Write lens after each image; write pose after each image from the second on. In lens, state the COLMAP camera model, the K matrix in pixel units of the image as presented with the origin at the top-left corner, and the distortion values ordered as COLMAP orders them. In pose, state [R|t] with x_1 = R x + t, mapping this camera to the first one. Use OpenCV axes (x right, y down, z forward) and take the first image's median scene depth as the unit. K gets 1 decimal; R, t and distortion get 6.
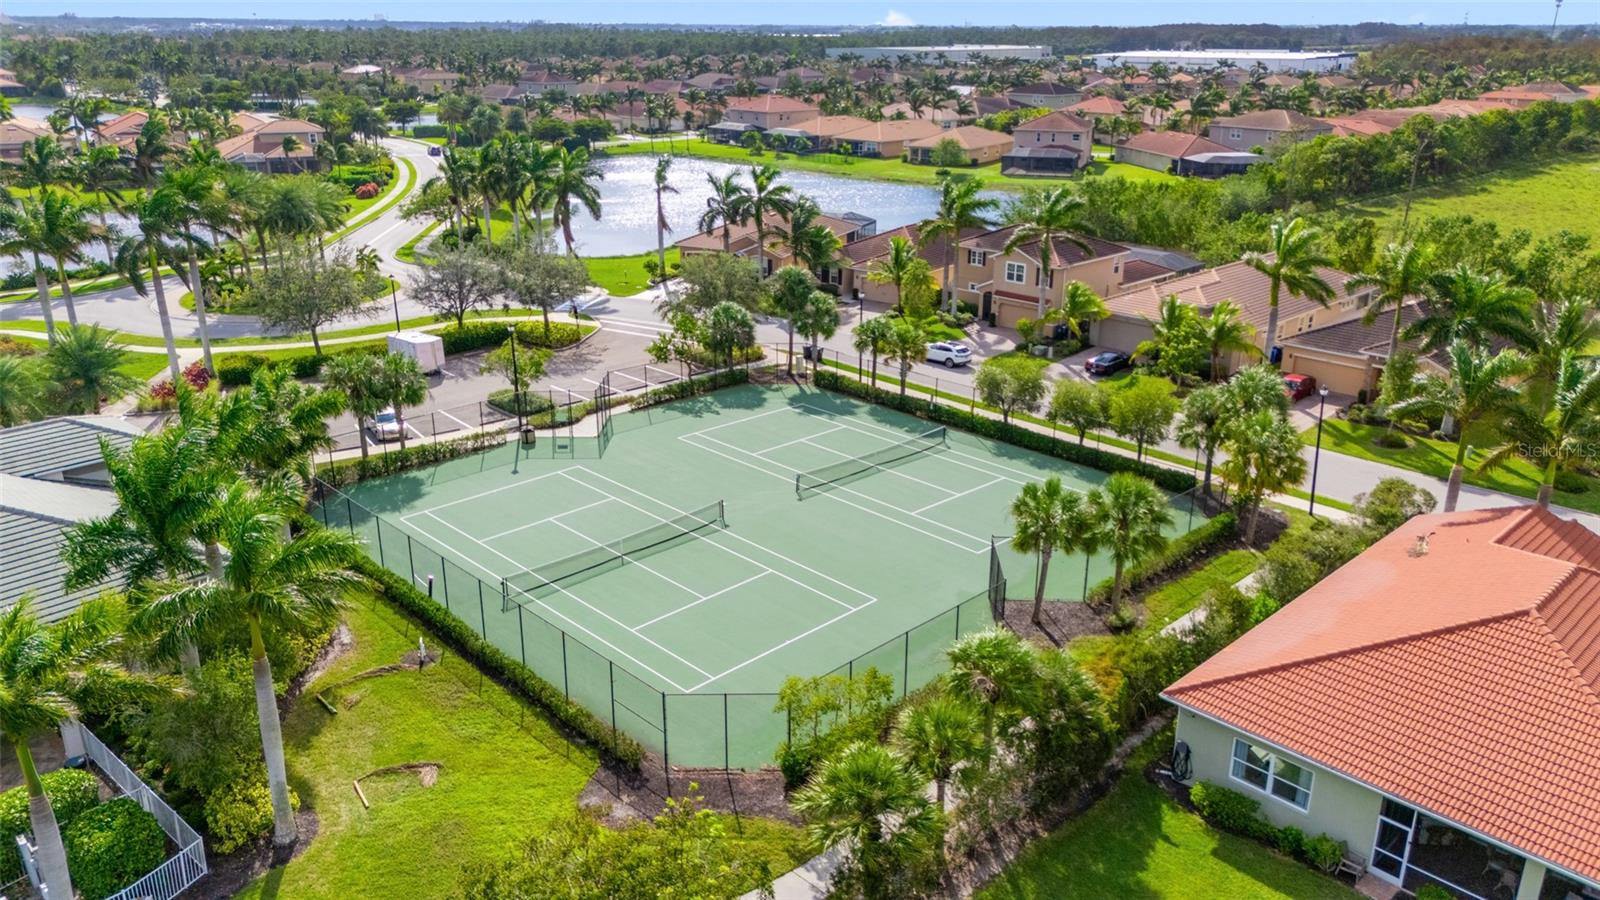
lens RADIAL K [[1156.7, 0, 800.0], [0, 1156.7, 450.0], [0, 0, 1]] dist [0.056868, -0.053682]
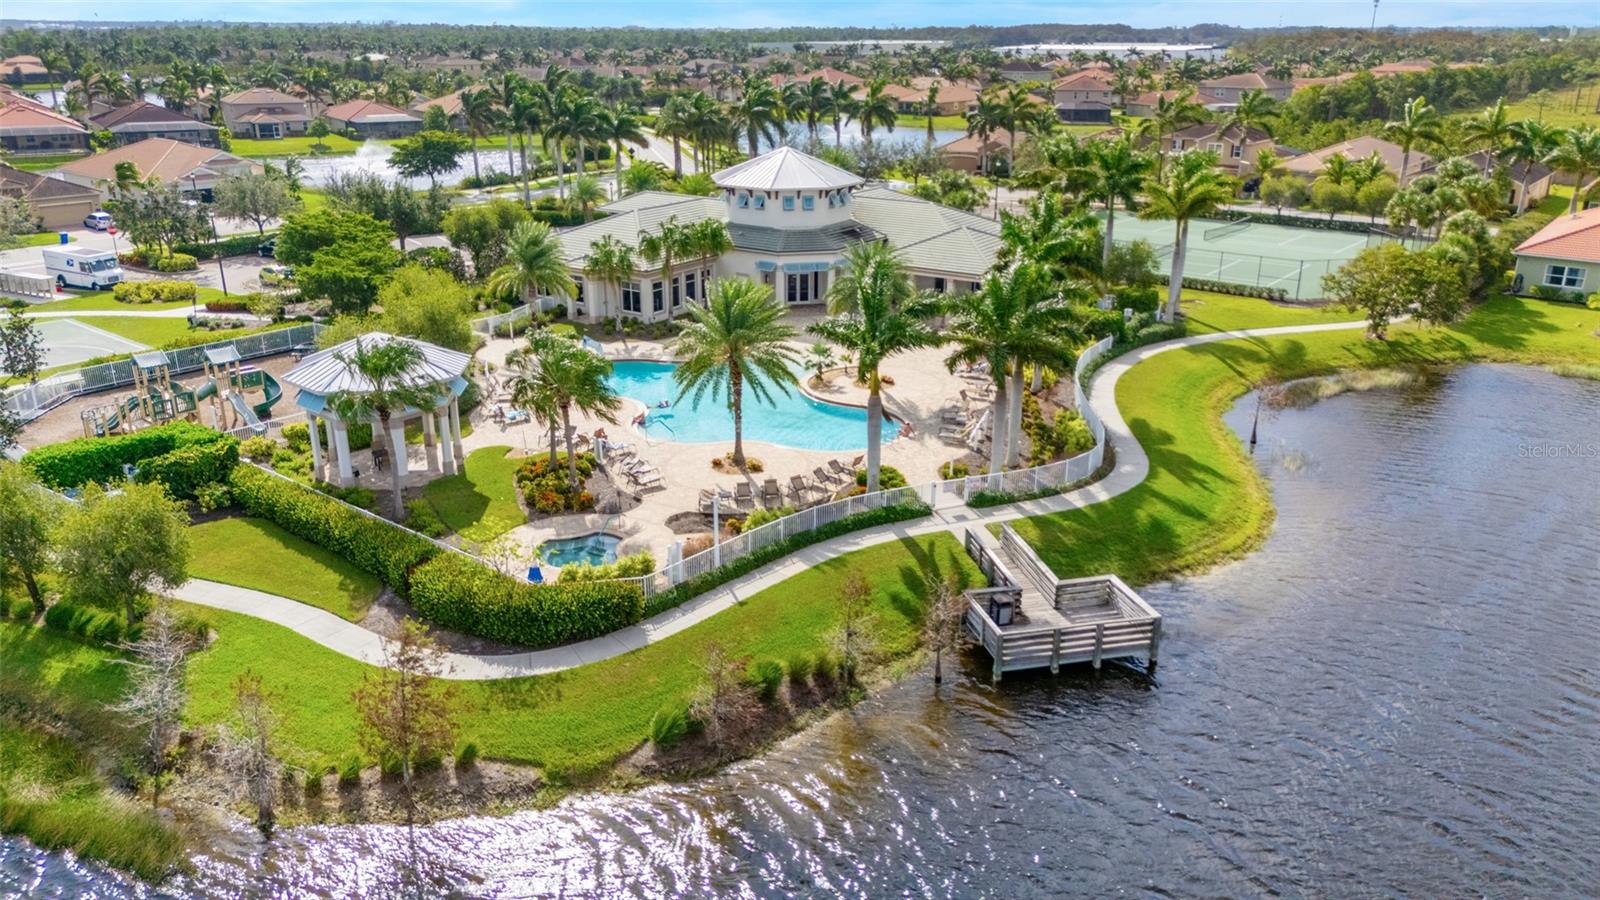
lens RADIAL K [[1156.7, 0, 800.0], [0, 1156.7, 450.0], [0, 0, 1]] dist [0.056868, -0.053682]
pose [[0.991671, -0.044944, 0.120700, -0.472392], [0.045305, 0.998973, -0.000249, 0.183432], [-0.120565, 0.005715, 0.992689, -0.386832]]
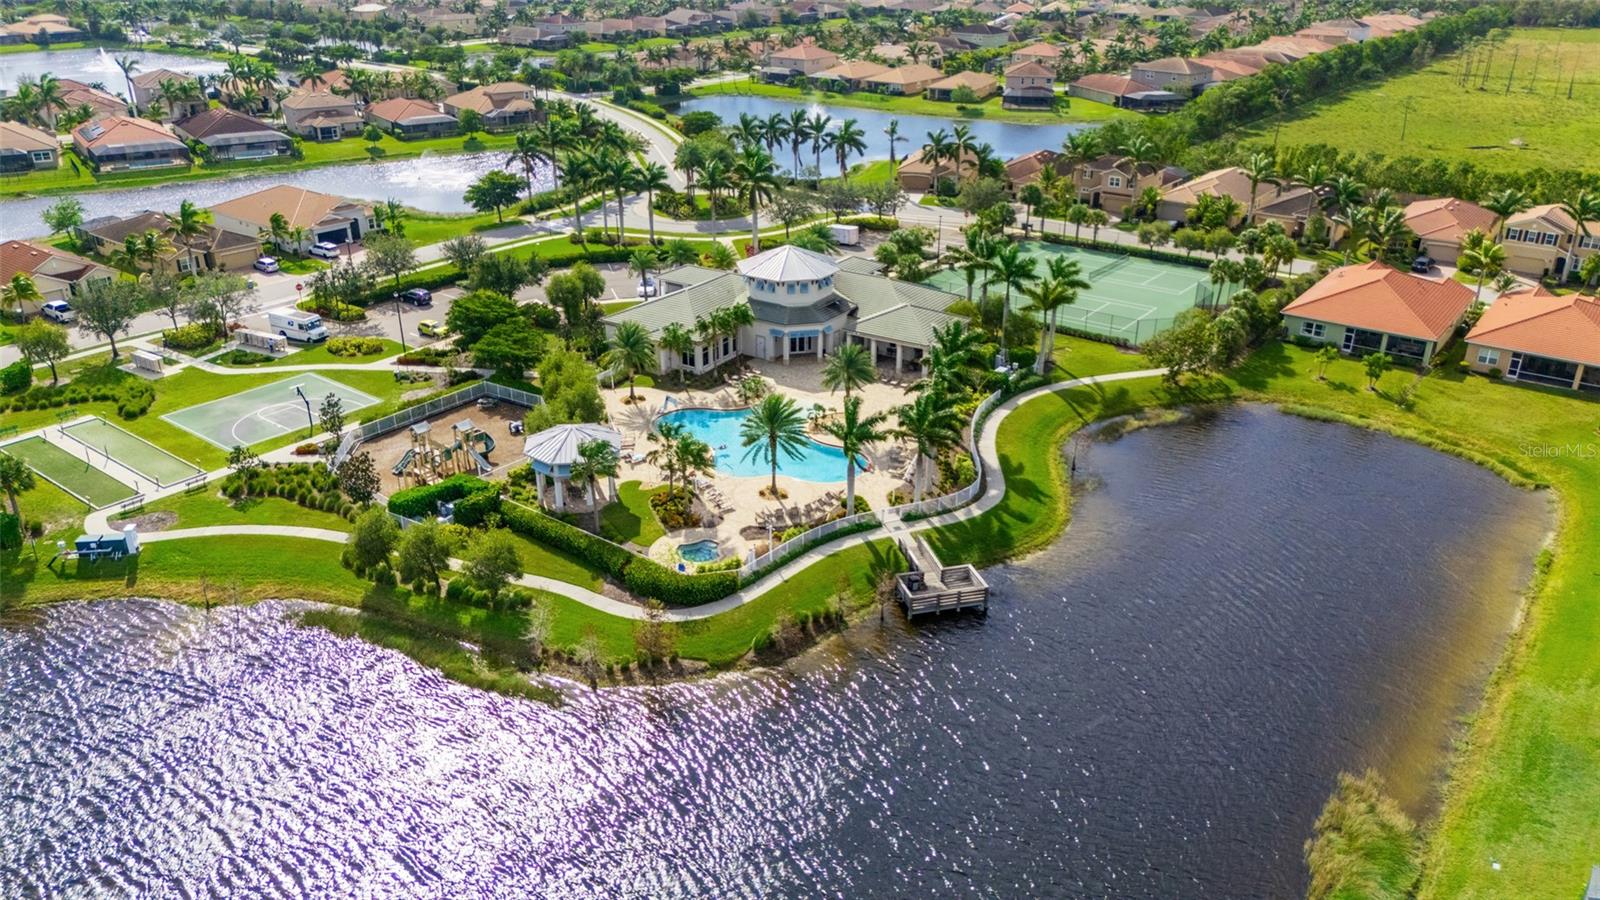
lens RADIAL K [[1156.7, 0, 800.0], [0, 1156.7, 450.0], [0, 0, 1]] dist [0.056868, -0.053682]
pose [[0.988029, -0.063572, 0.140563, -0.538745], [0.051828, 0.994973, 0.085687, 0.084369], [-0.145304, -0.077376, 0.986357, -0.745811]]
